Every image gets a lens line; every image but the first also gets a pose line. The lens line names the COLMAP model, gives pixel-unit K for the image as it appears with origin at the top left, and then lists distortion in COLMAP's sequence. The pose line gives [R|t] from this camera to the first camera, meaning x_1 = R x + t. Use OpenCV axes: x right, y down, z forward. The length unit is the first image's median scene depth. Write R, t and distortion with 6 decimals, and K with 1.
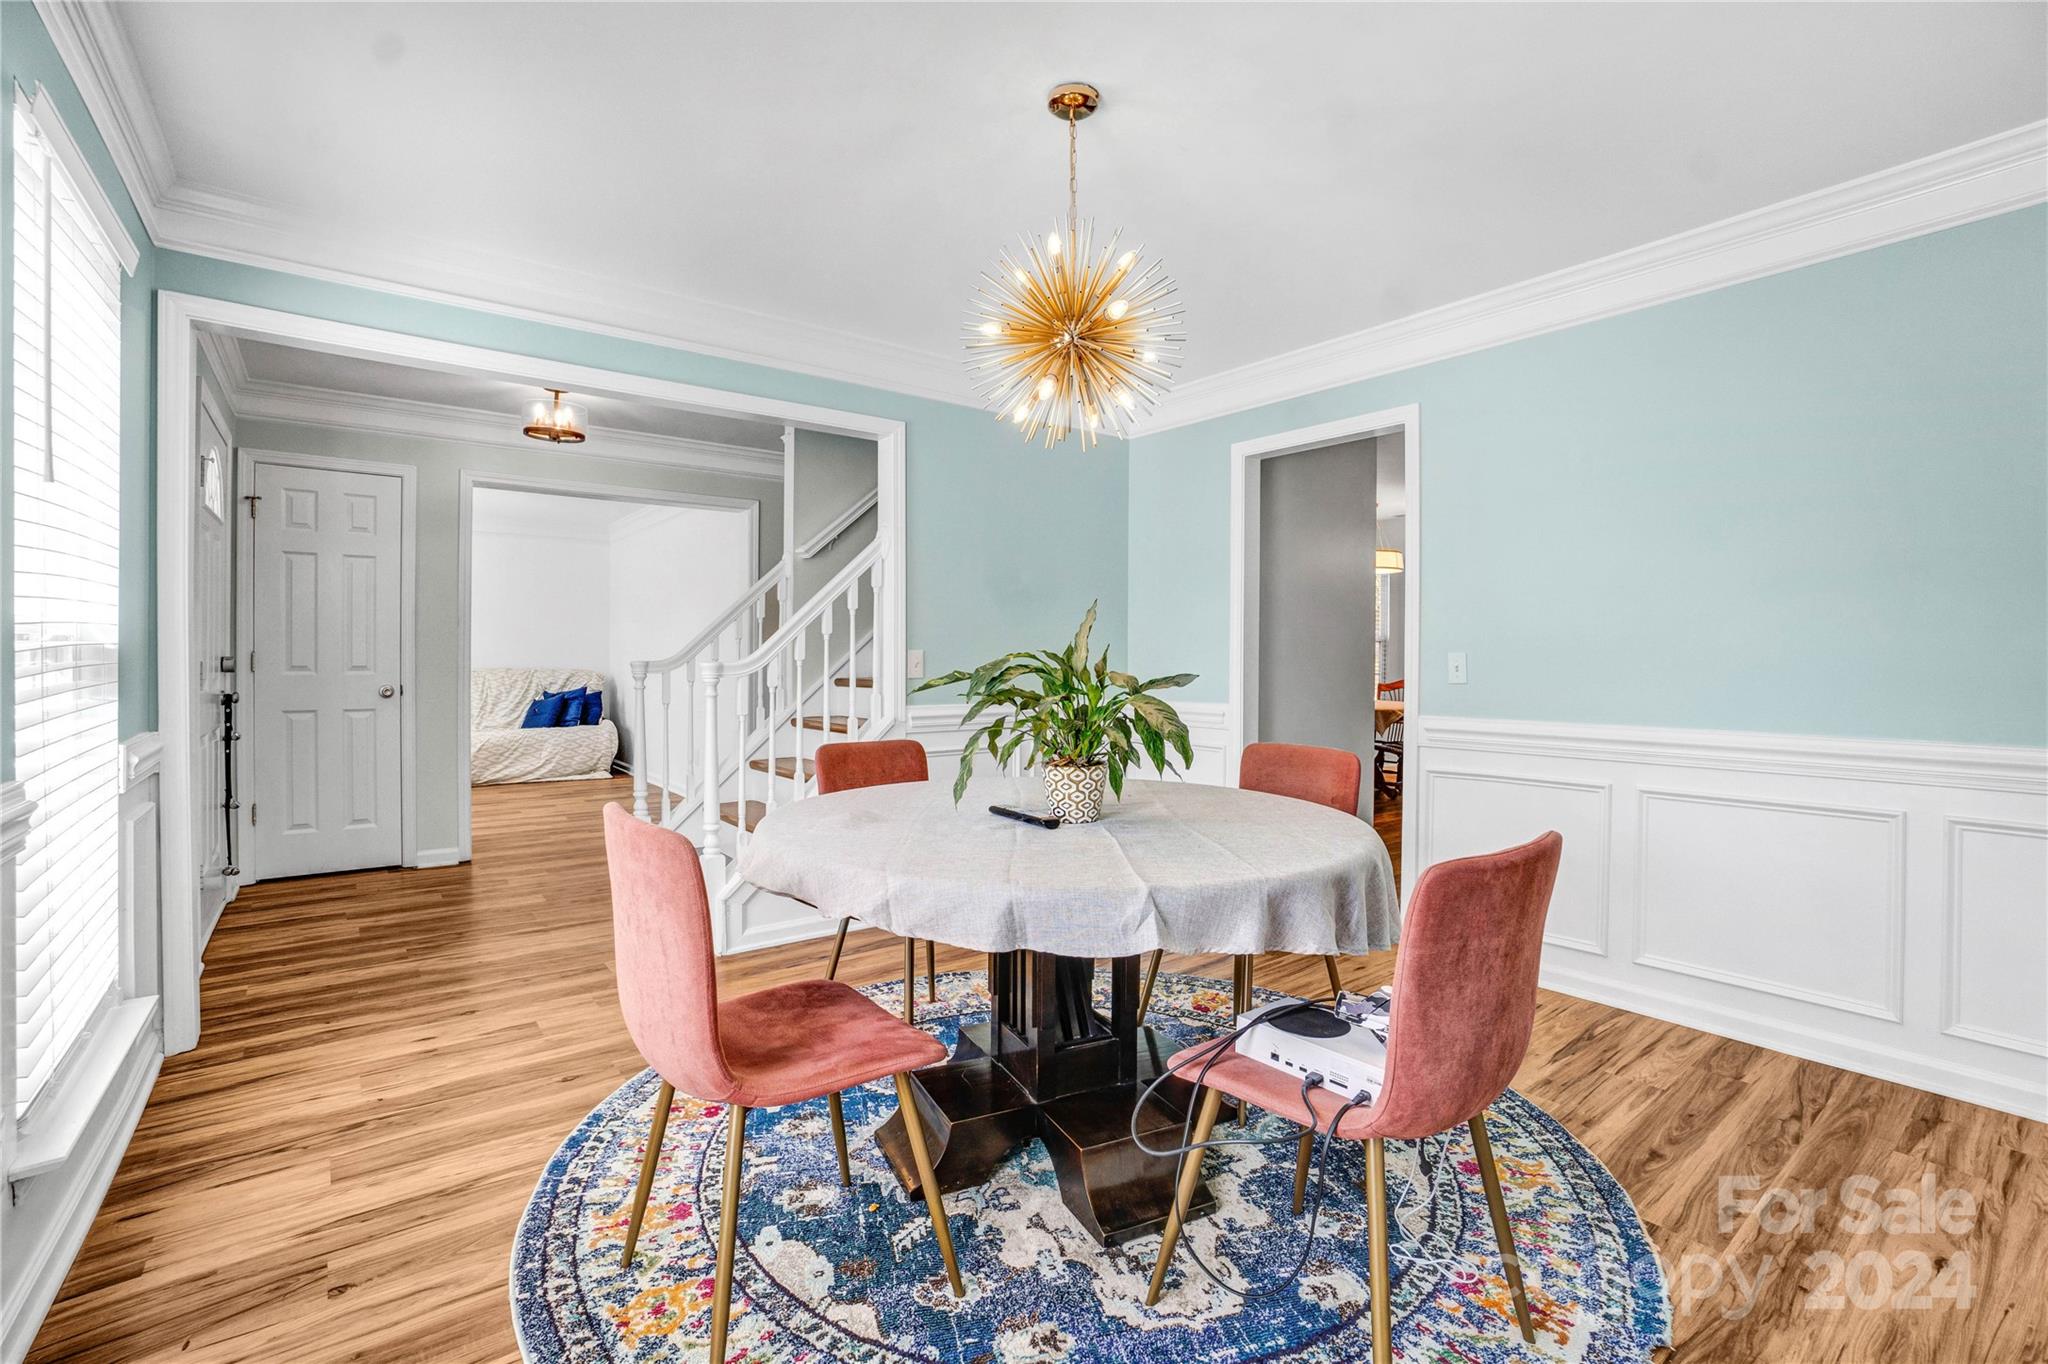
lens RADIAL K [[908.6, 0, 1015.1], [0, 908.6, 674.3], [0, 0, 1]] dist [-0.058017, 0.020448]
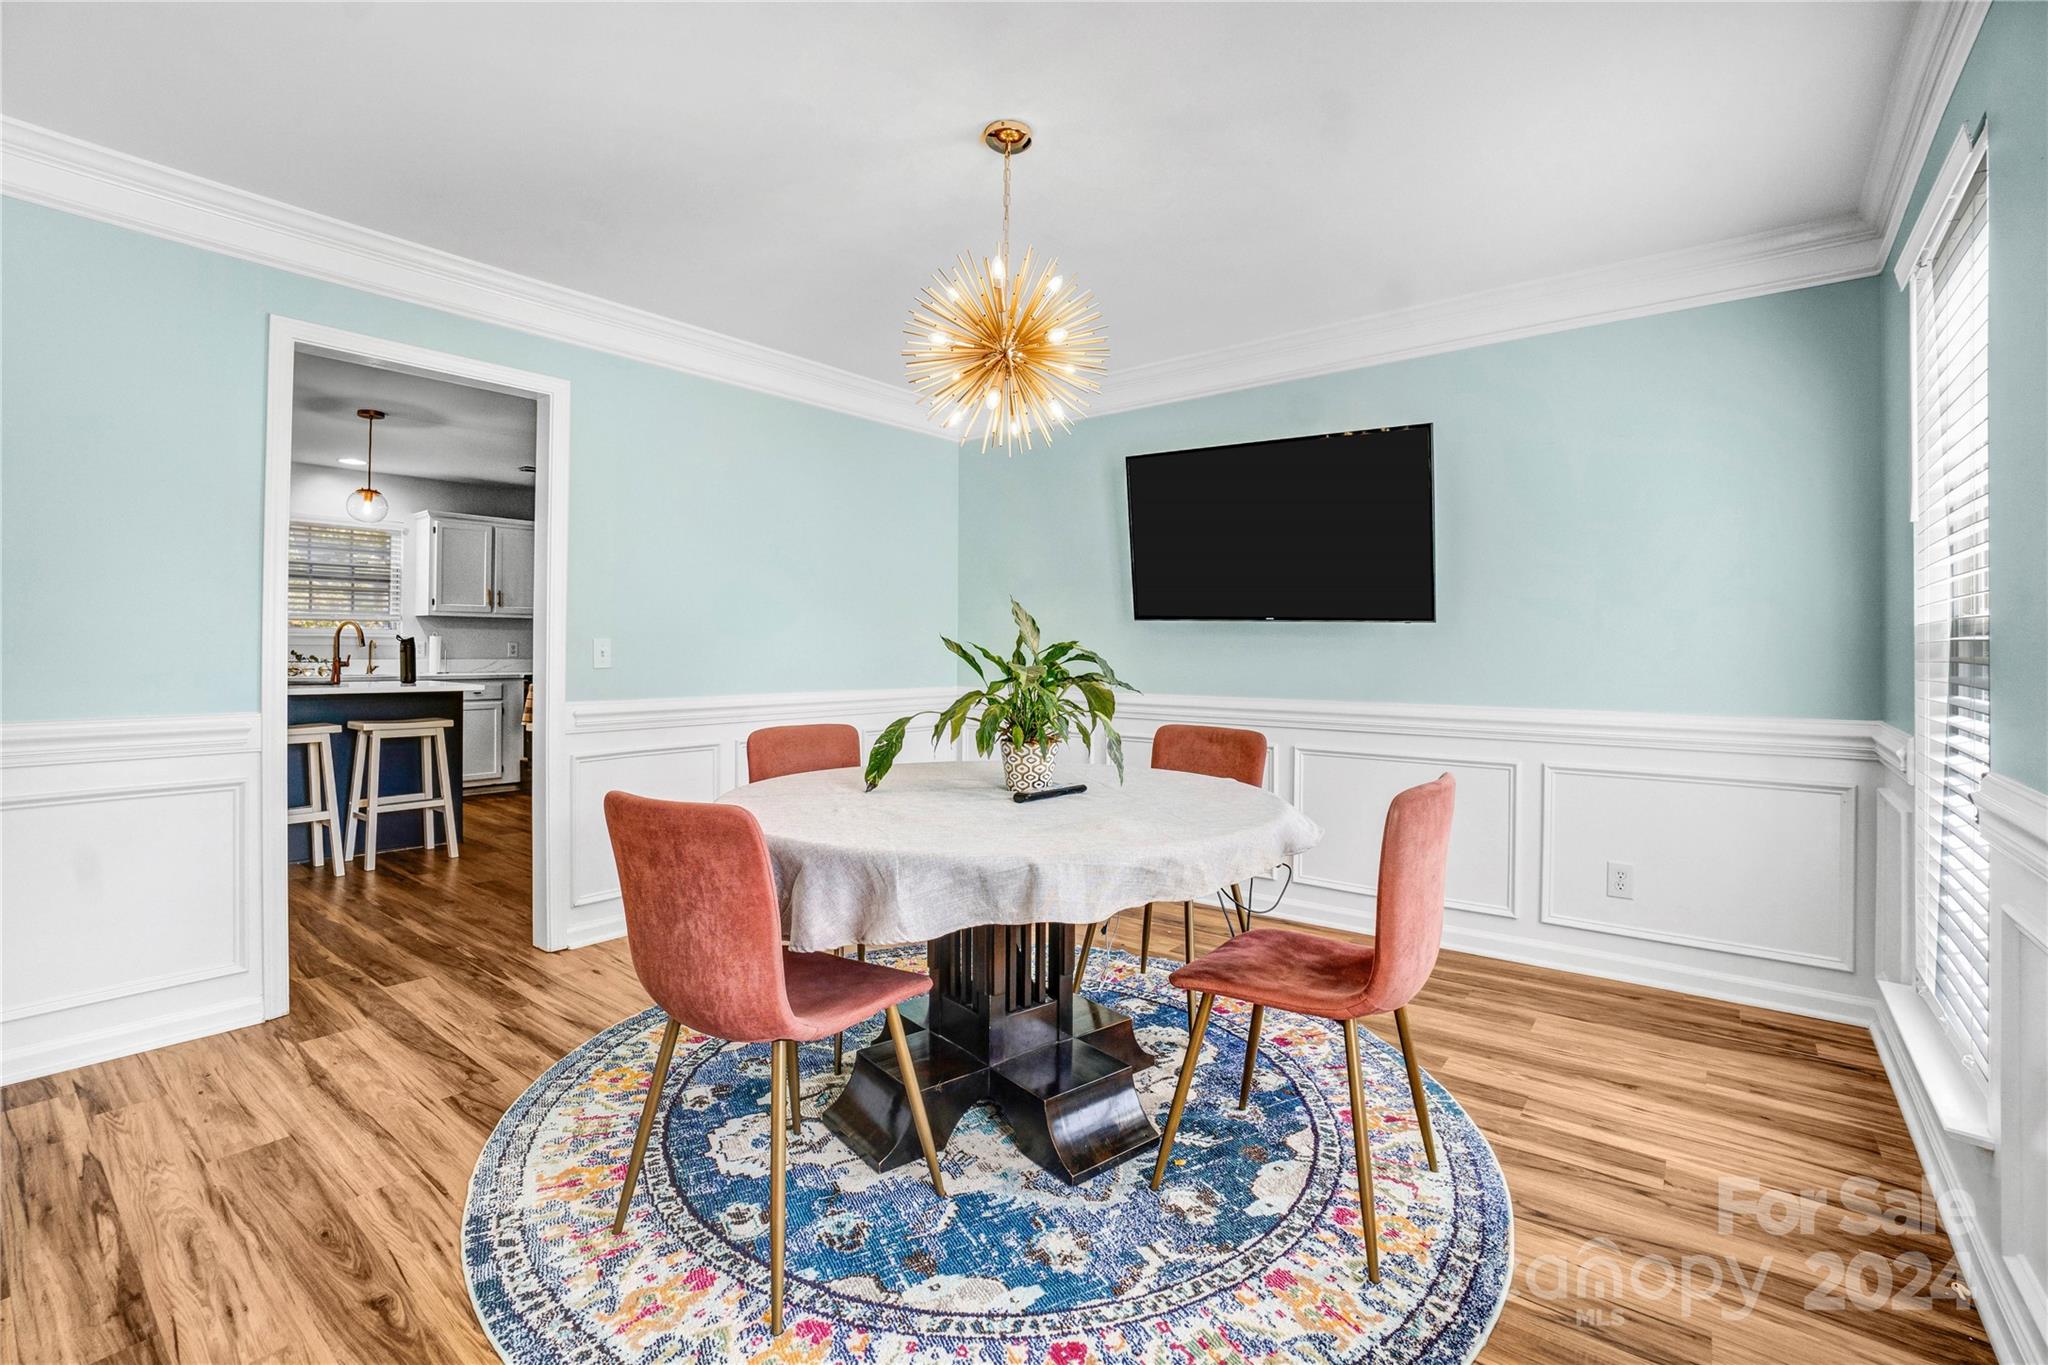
lens RADIAL K [[908.6, 0, 1015.1], [0, 908.6, 674.8], [0, 0, 1]] dist [-0.058017, 0.020448]
pose [[-0.239094, -0.027007, 0.970621, -1.275406], [0.003866, 0.999579, 0.028765, -0.020591], [-0.970989, 0.010630, -0.238888, 1.618126]]
